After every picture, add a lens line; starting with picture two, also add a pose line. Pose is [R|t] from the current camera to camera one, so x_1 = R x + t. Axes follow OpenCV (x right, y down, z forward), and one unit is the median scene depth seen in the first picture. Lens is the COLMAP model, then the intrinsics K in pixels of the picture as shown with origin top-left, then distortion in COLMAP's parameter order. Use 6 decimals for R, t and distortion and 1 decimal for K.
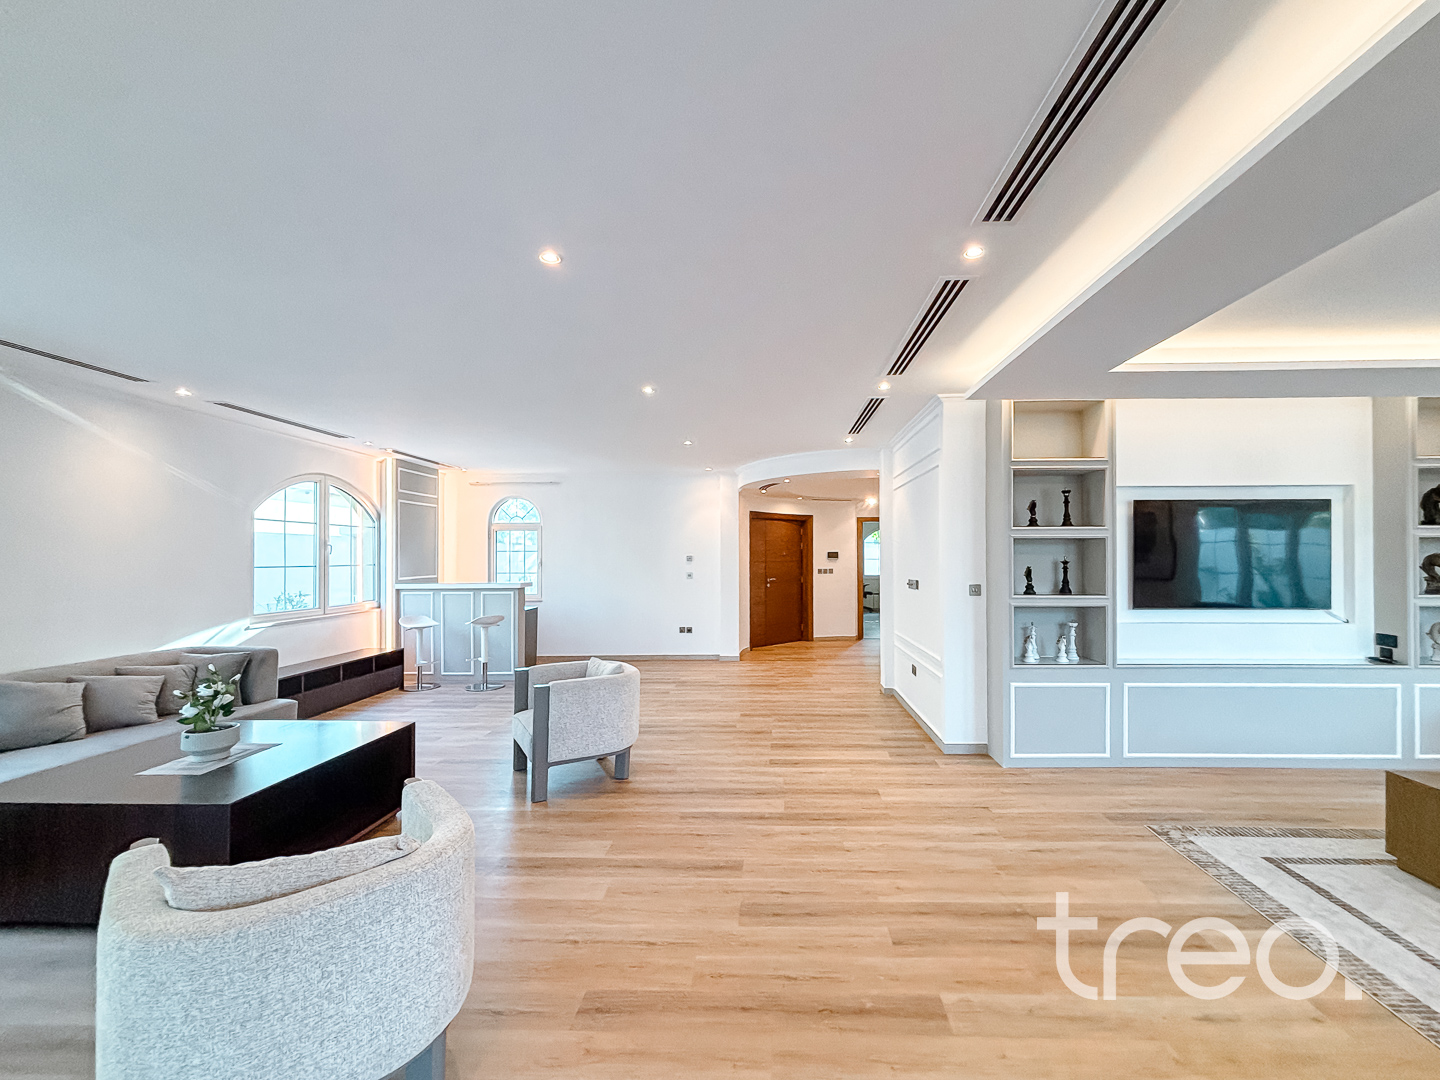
lens RADIAL K [[595.8, 0, 757.7], [0, 595.8, 548.3], [0, 0, 1]] dist [0.008460, -0.002061]
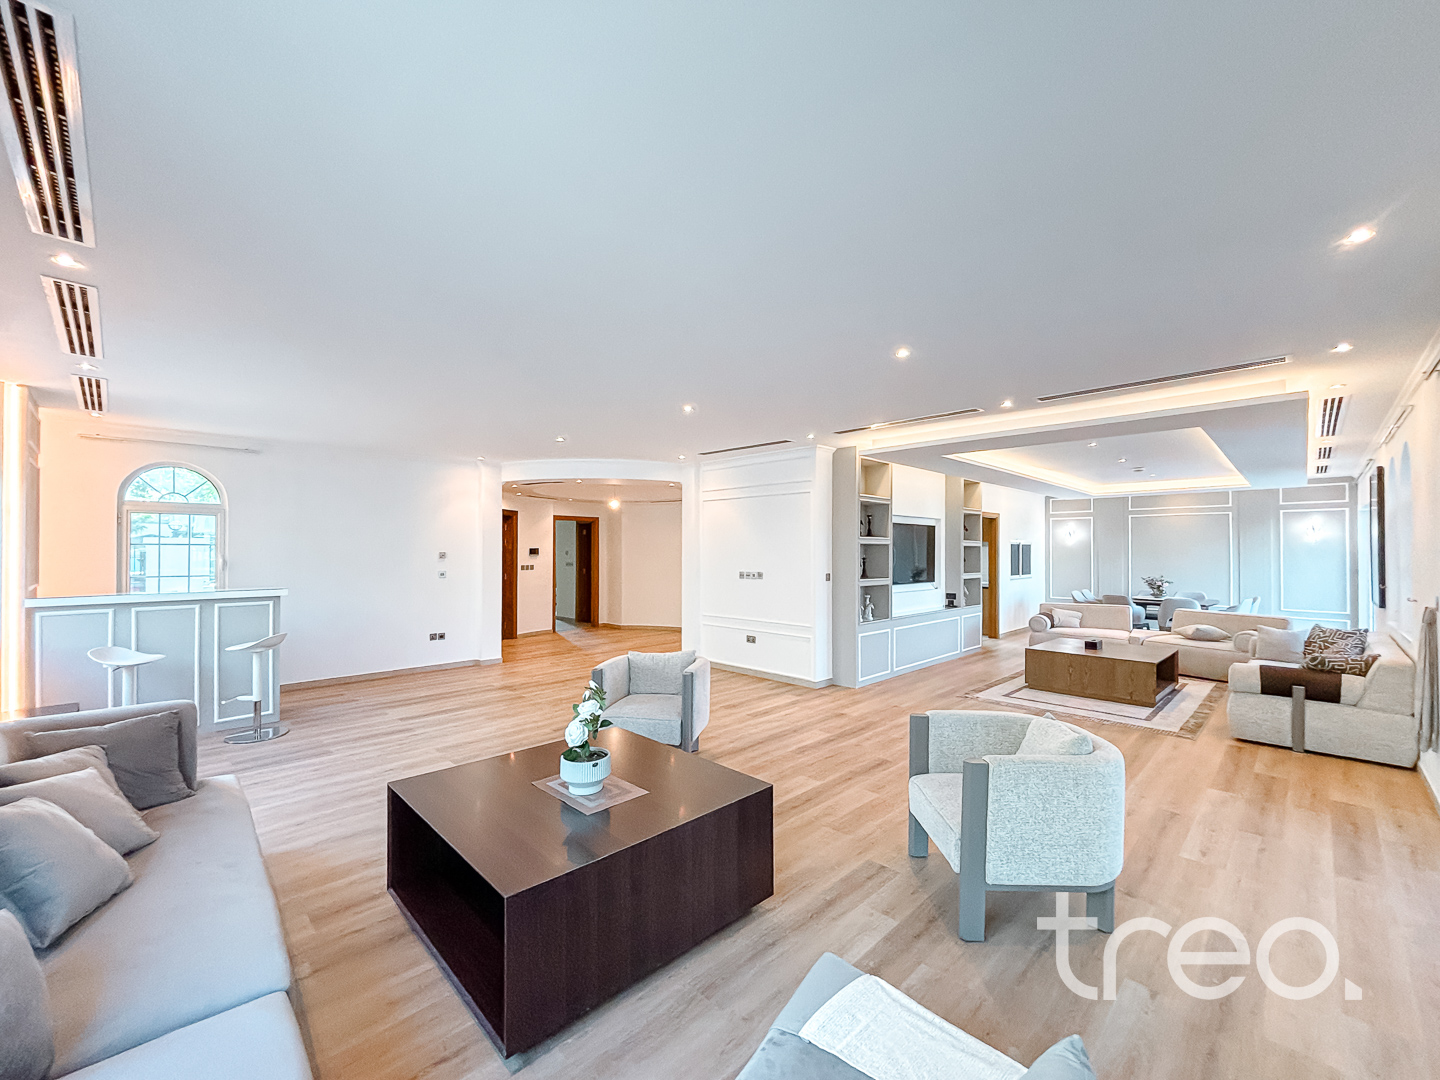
lens RADIAL K [[595.8, 0, 713.3], [0, 595.8, 547.7], [0, 0, 1]] dist [0.008460, -0.002061]
pose [[0.691634, 0.008731, 0.722195, -0.950824], [-0.014162, 0.999899, 0.001475, -0.002664], [-0.722109, -0.011247, 0.691688, 0.177900]]
